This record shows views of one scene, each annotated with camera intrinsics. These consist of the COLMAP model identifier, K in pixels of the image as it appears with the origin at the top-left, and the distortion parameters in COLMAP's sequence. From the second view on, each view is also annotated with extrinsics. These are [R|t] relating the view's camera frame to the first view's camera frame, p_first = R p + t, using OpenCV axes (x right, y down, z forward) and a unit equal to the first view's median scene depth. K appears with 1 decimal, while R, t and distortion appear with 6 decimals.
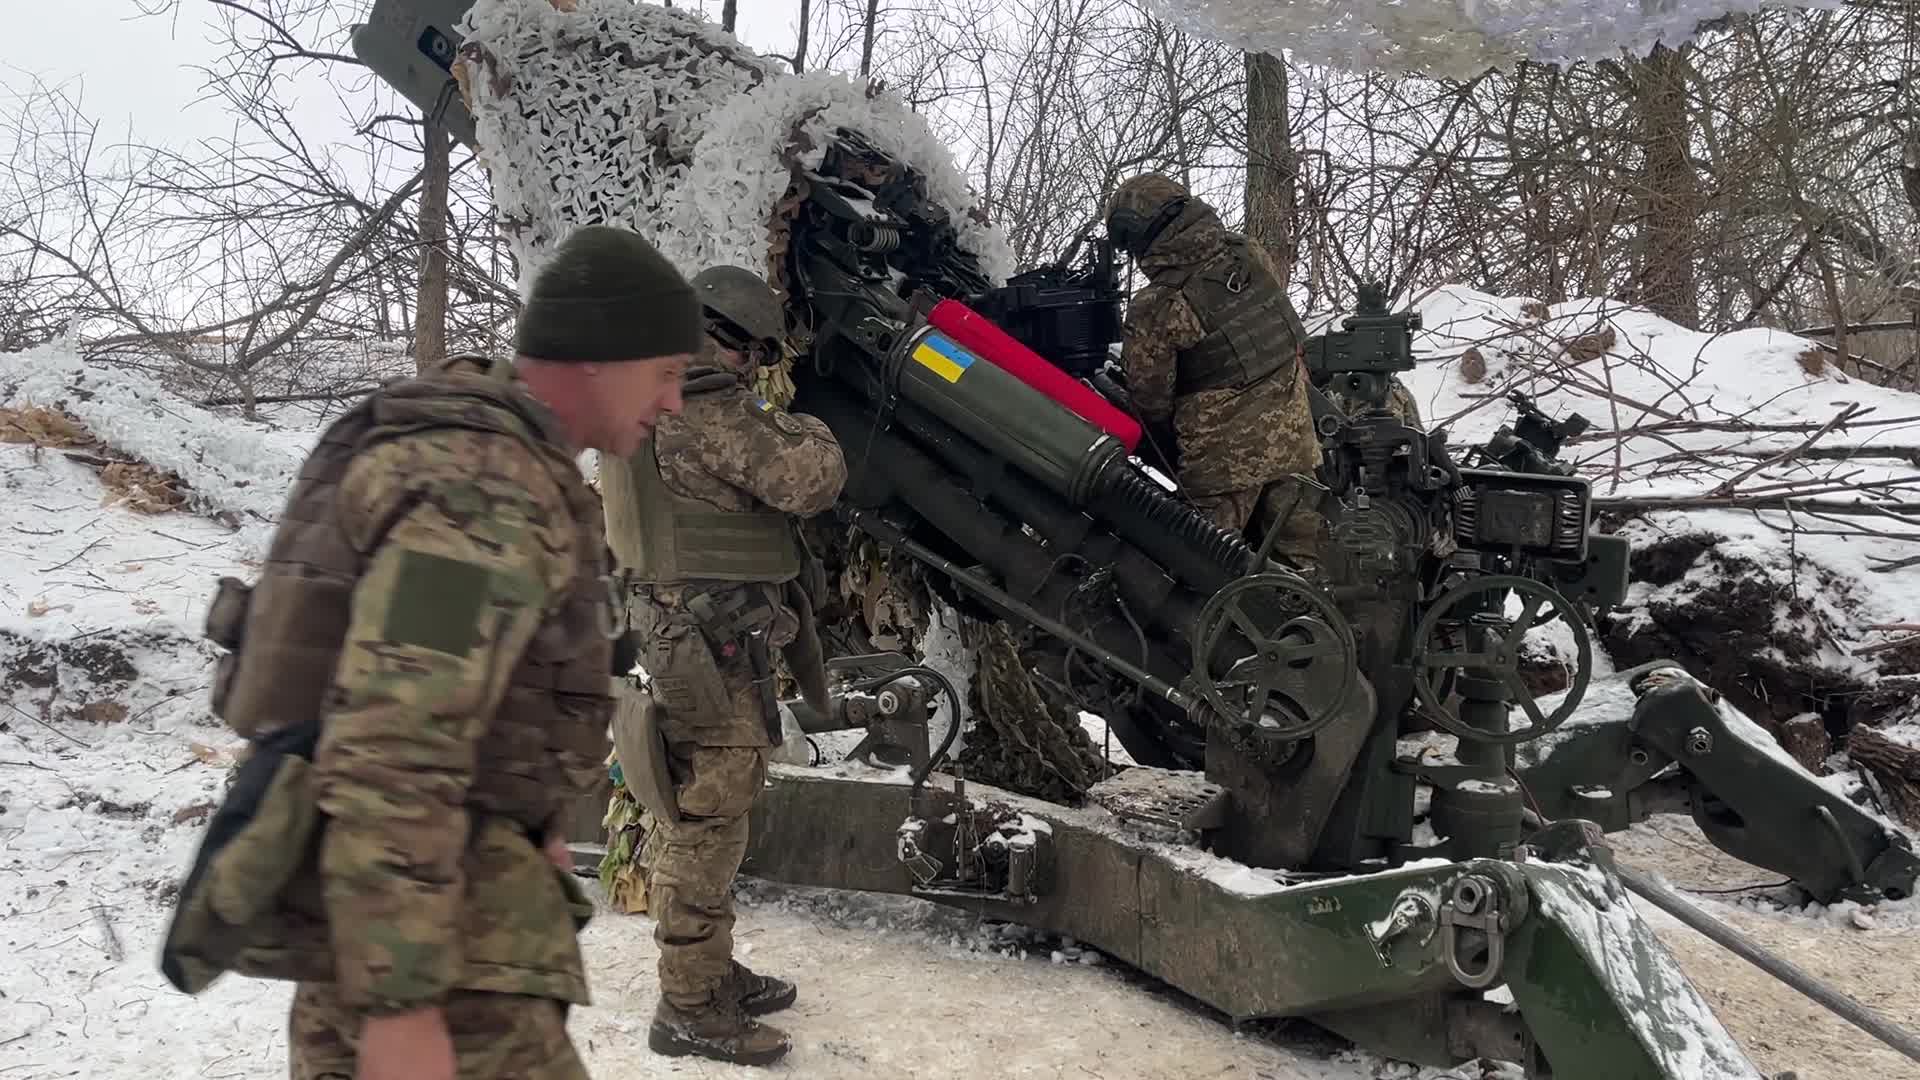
lens RADIAL K [[1646.9, 0, 955.5], [0, 1646.9, 540.3], [0, 0, 1]] dist [0.063577, -0.062925]
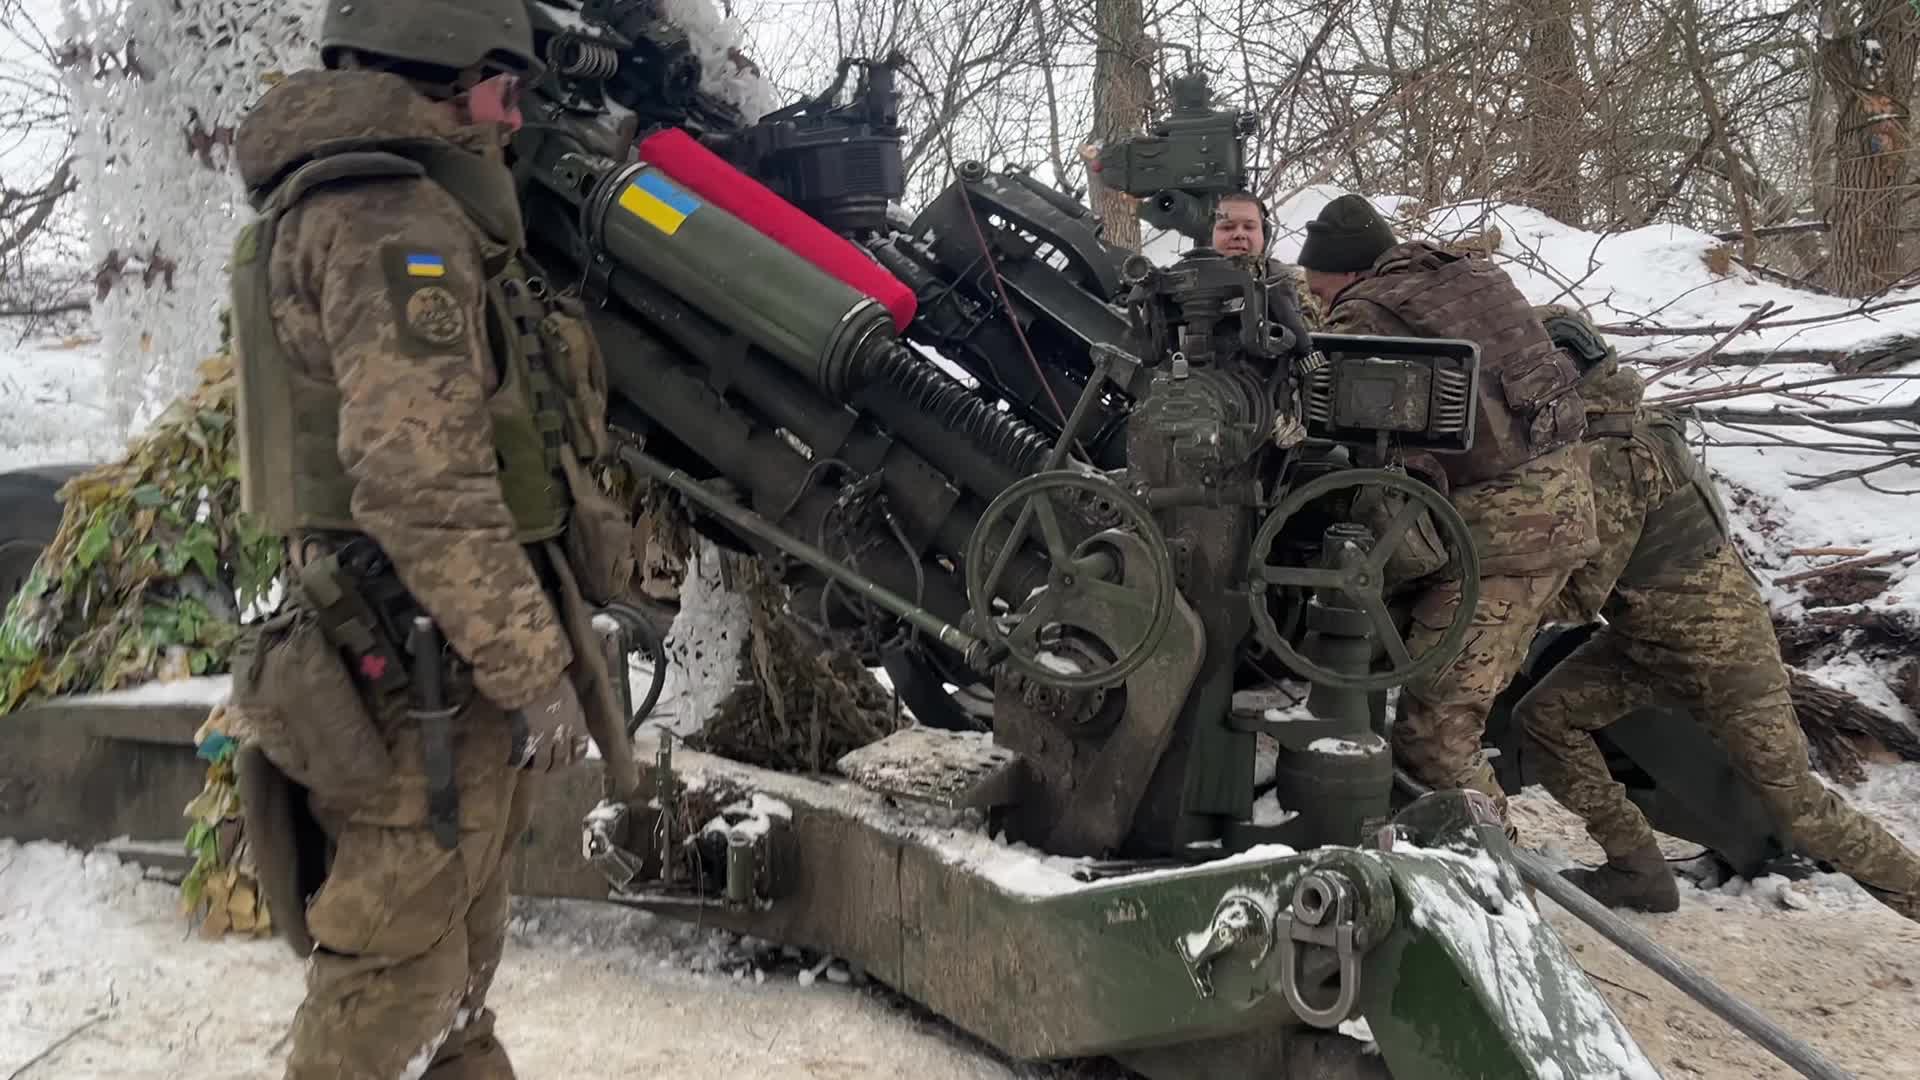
lens RADIAL K [[1646.9, 0, 959.7], [0, 1646.9, 536.1], [0, 0, 1]] dist [0.063577, -0.062925]
pose [[0.997781, -0.007681, 0.066143, 0.073605], [0.006499, 0.999816, 0.018070, 0.028743], [-0.066270, -0.017600, 0.997647, 0.199105]]
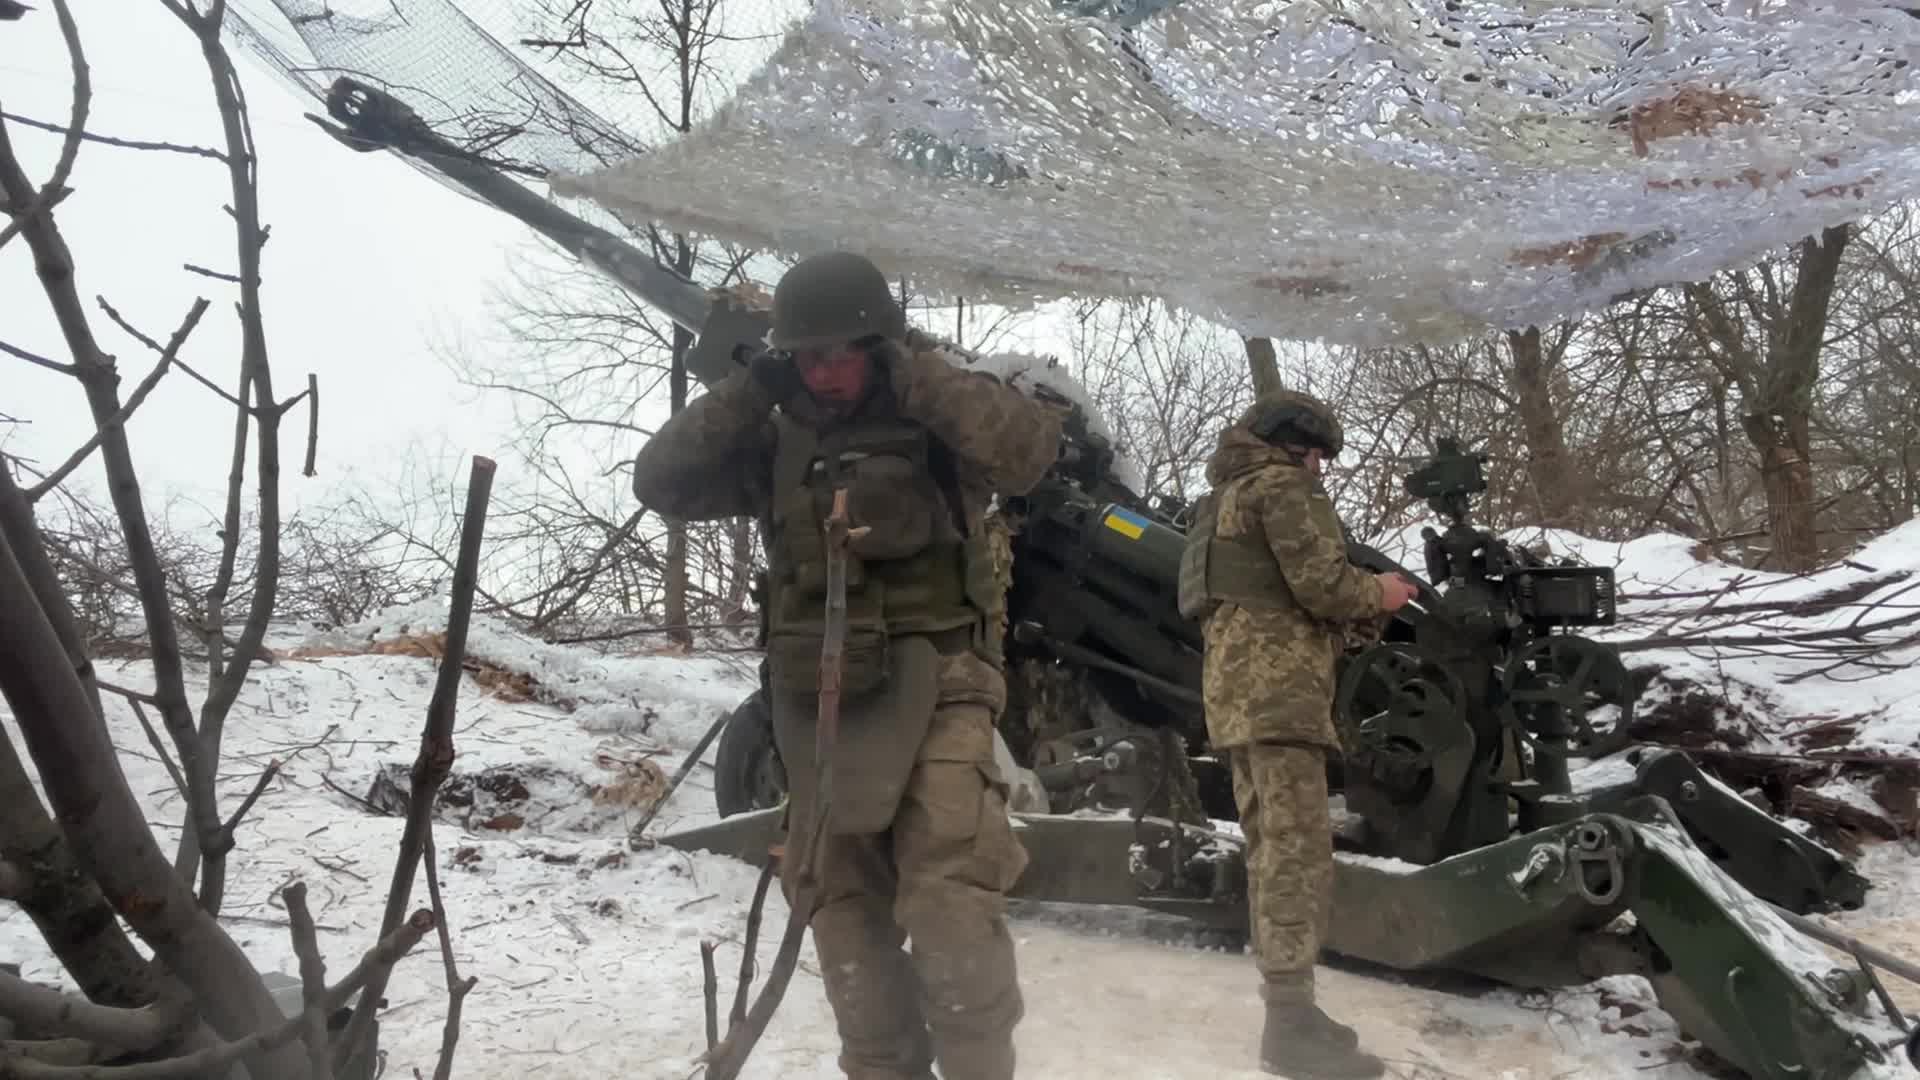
lens RADIAL K [[1252.8, 0, 939.9], [0, 1252.8, 545.8], [0, 0, 1]] dist [-0.005591, -0.002944]
pose [[0.999036, -0.036909, -0.023758, -0.131489], [0.031159, 0.977550, -0.208386, 0.117651], [0.030916, 0.207445, 0.977758, -0.055825]]
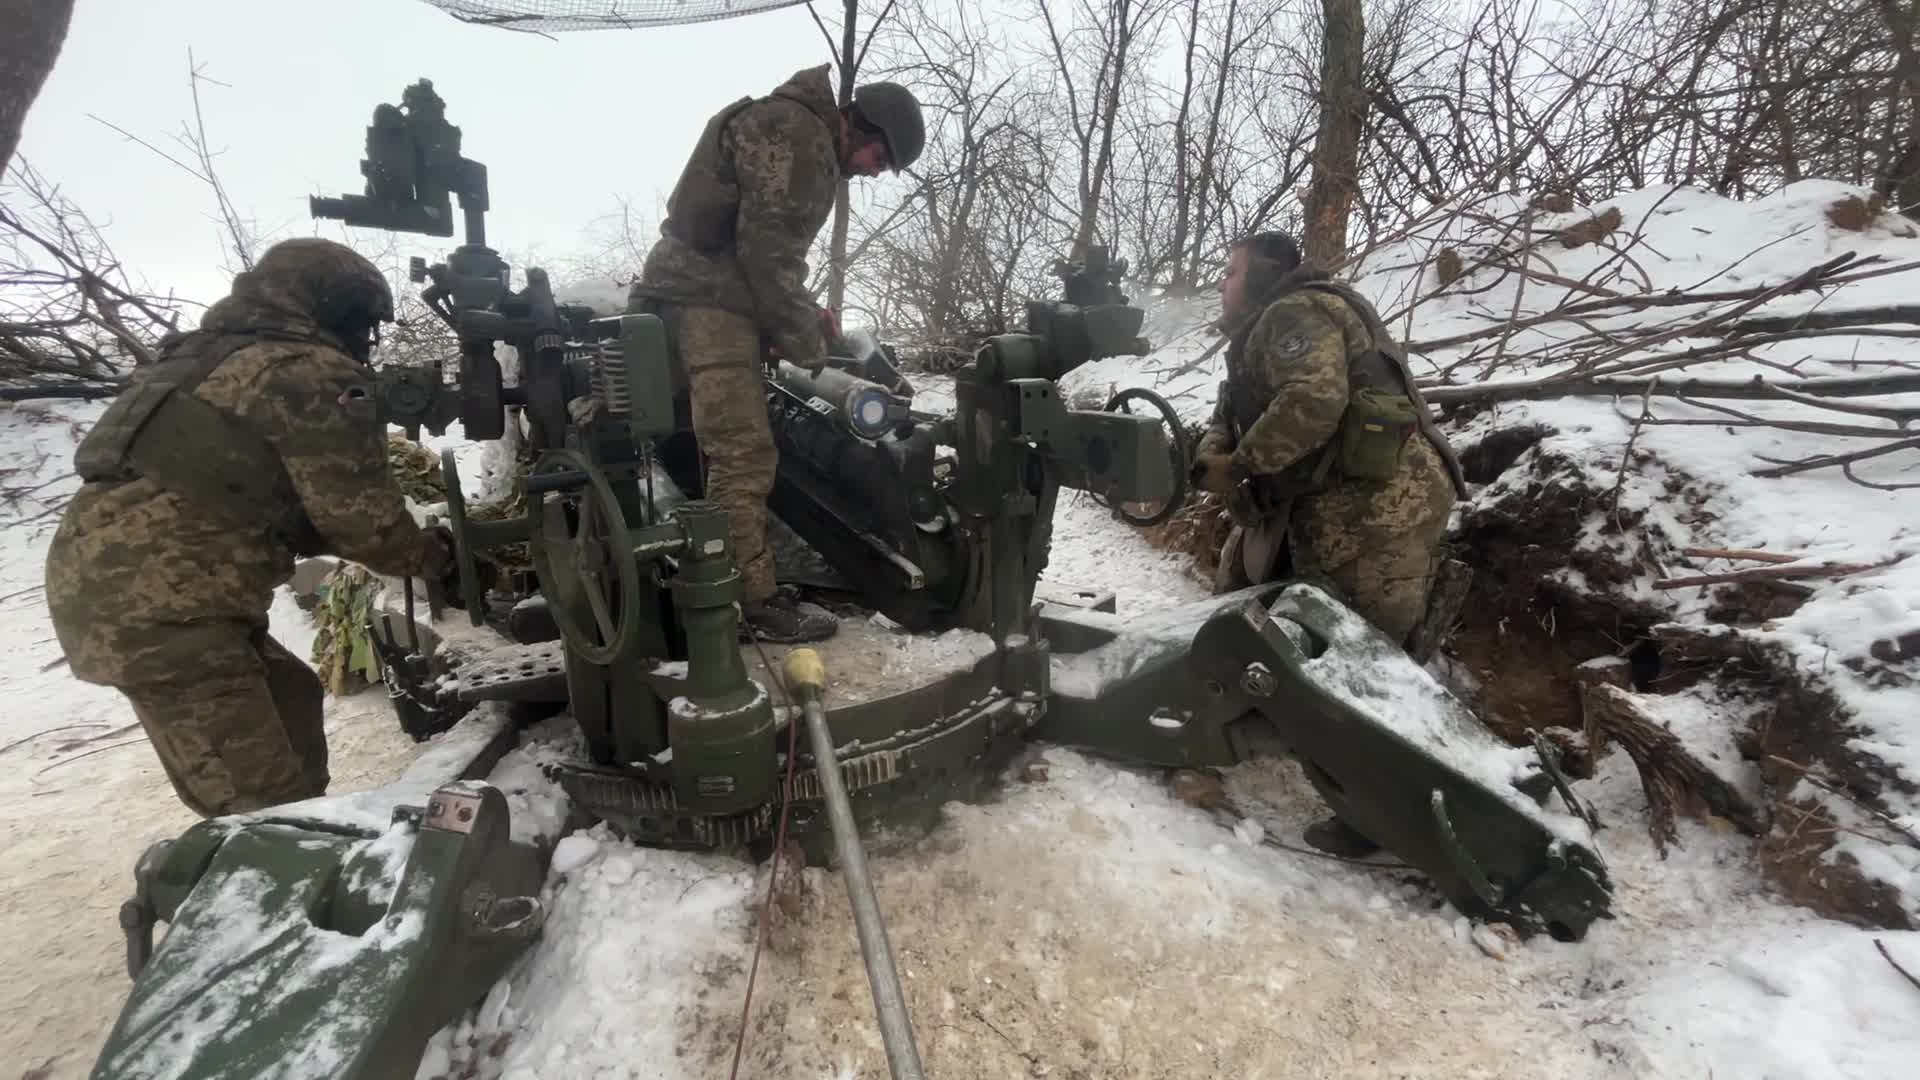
lens RADIAL K [[886.9, 0, 953.0], [0, 886.9, 526.9], [0, 0, 1]] dist [-0.005340, -0.000566]
pose [[0.836064, 0.058590, -0.545494, 0.550614], [-0.011805, 0.995972, 0.088882, 0.012562], [0.548504, -0.067871, 0.833389, 0.572417]]
